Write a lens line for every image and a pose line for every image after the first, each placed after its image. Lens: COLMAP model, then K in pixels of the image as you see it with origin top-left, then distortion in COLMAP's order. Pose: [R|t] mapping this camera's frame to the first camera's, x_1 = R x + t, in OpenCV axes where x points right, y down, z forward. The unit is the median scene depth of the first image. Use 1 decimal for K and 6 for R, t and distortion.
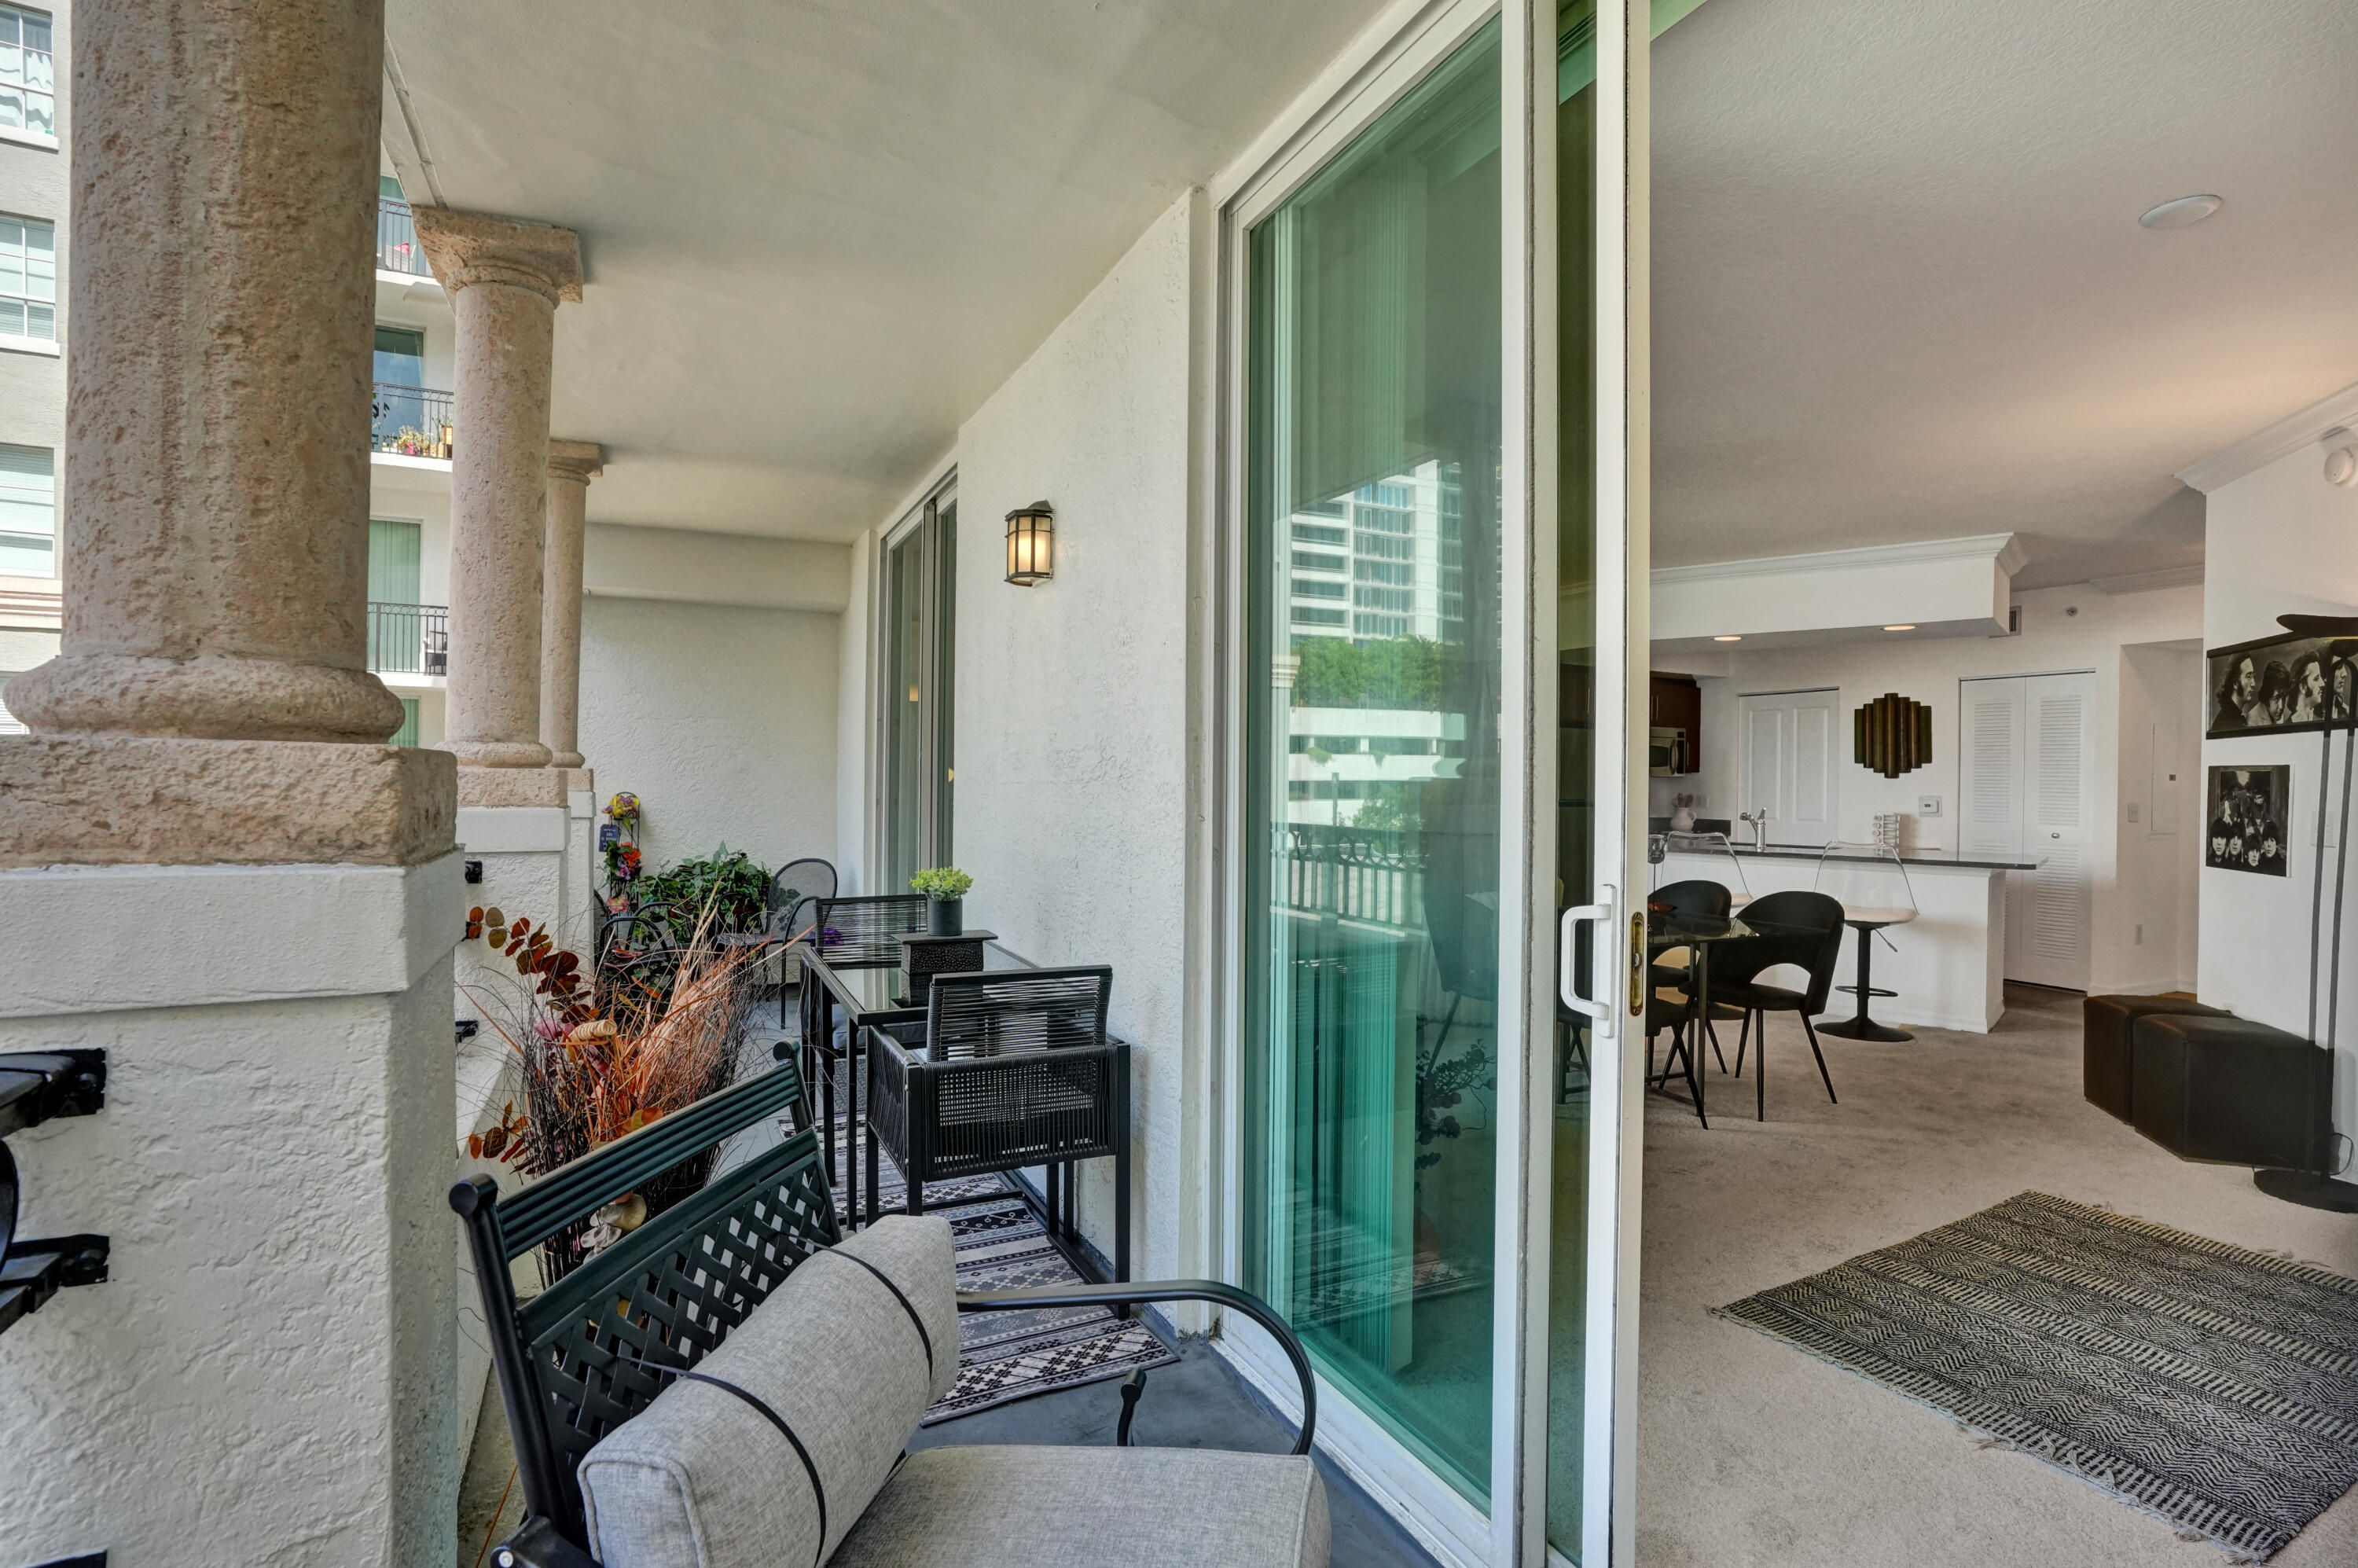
lens RADIAL K [[1106.5, 0, 1177.1], [0, 1106.5, 777.9], [0, 0, 1]] dist [-0.045611, 0.015976]
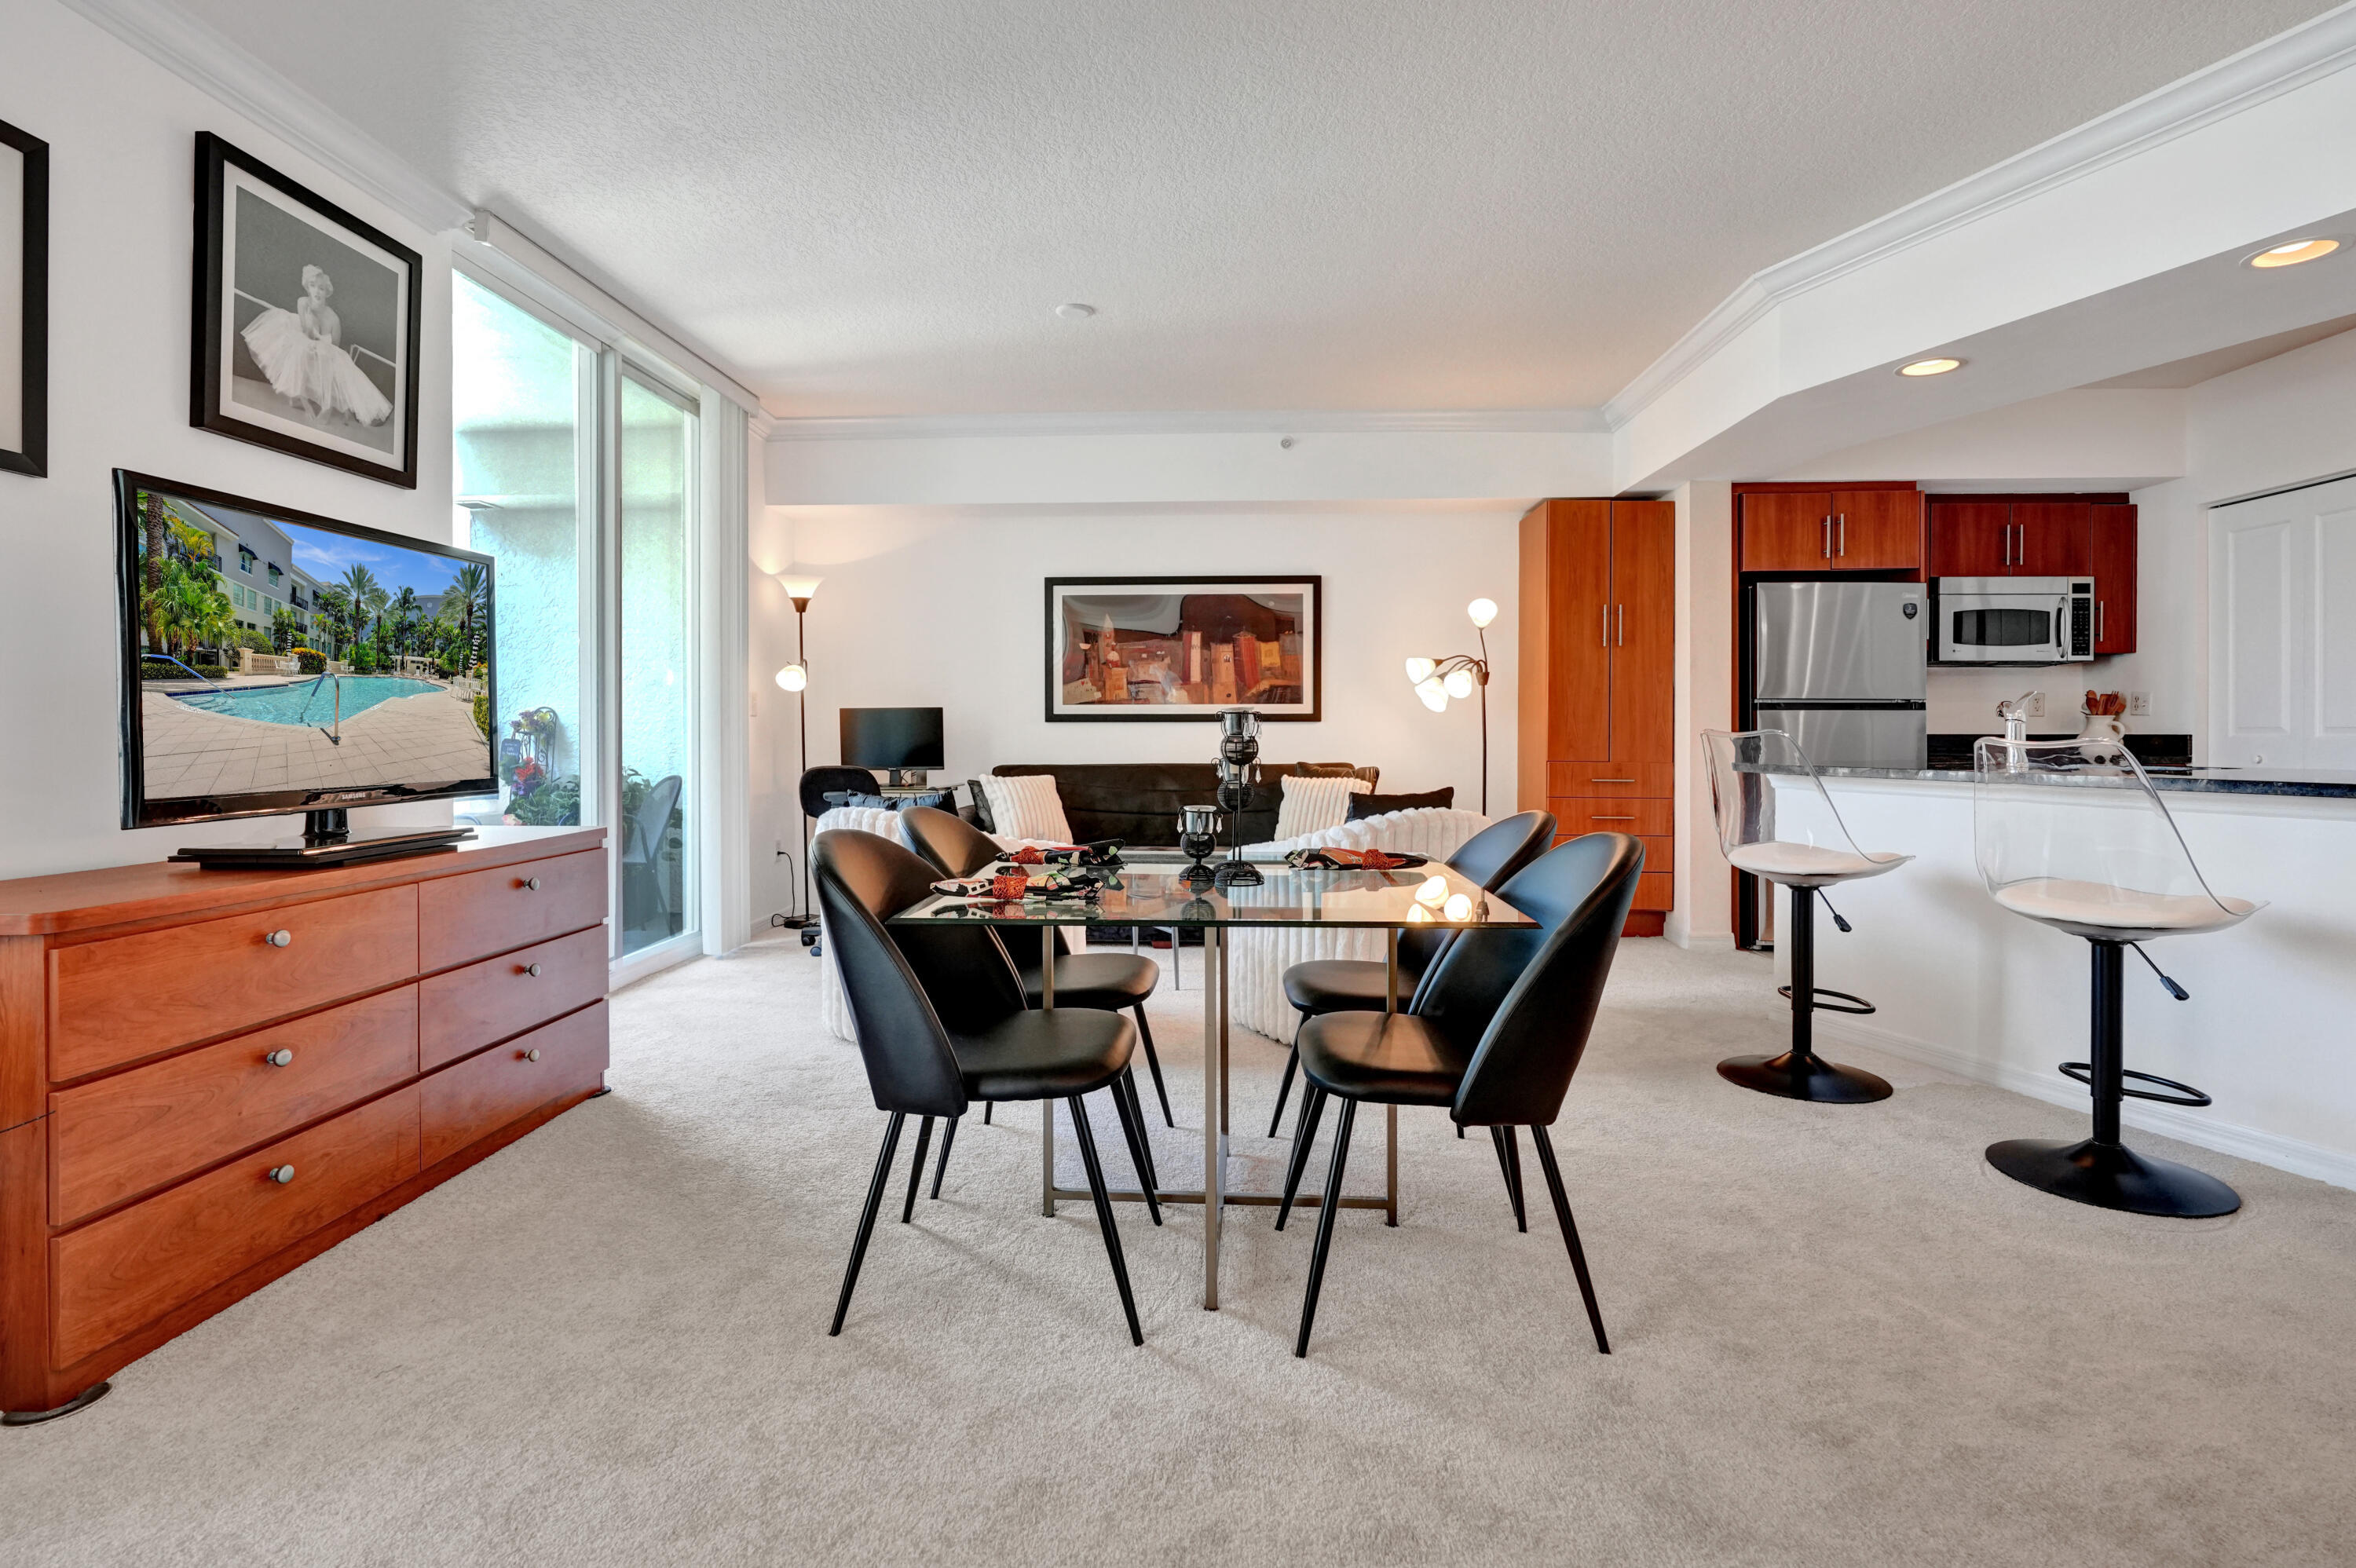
lens RADIAL K [[1105.5, 0, 1172.8], [0, 1105.5, 744.8], [0, 0, 1]] dist [-0.045611, 0.015976]
pose [[0.878602, -0.010769, -0.477434, 0.406788], [0.016531, 0.999832, 0.007870, 0.040674], [0.477269, -0.014807, 0.878633, 0.354187]]
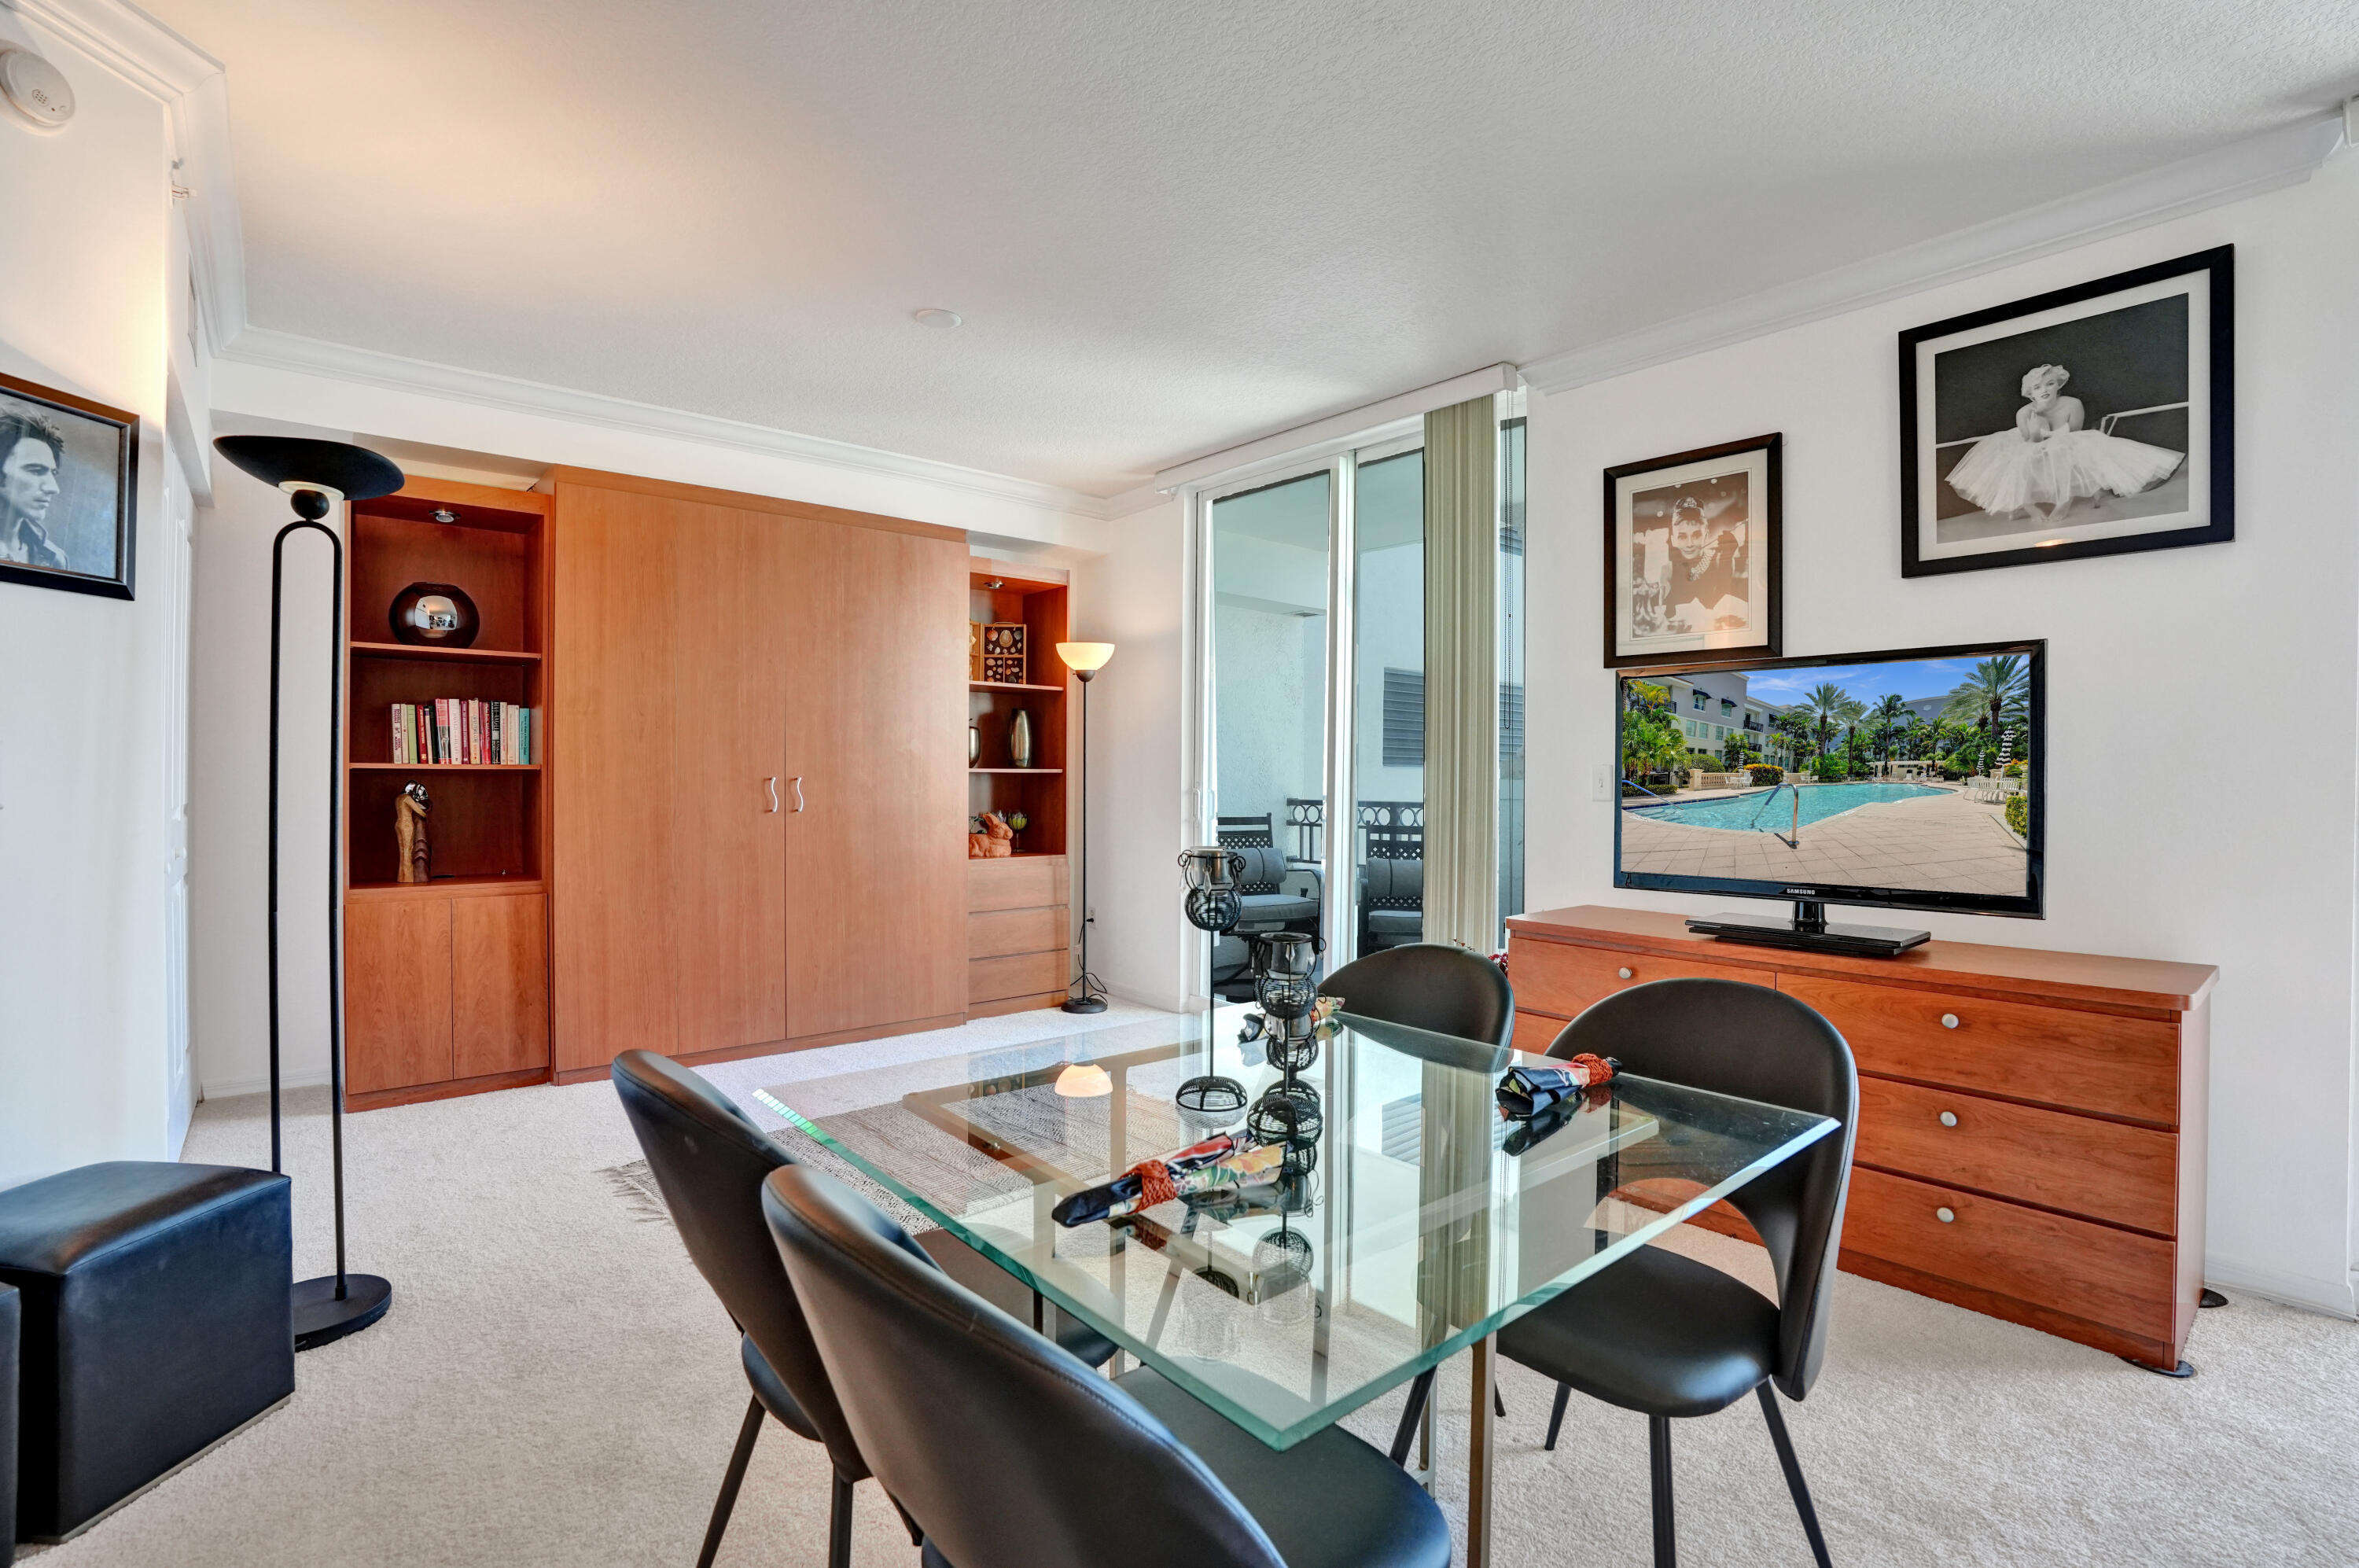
lens RADIAL K [[1107.0, 0, 1169.6], [0, 1107.0, 772.7], [0, 0, 1]] dist [-0.045611, 0.015976]
pose [[-0.972572, -0.020990, -0.231655, 0.334699], [-0.019622, 0.999774, -0.008208, 0.021259], [0.231775, -0.003438, -0.972763, 0.850325]]
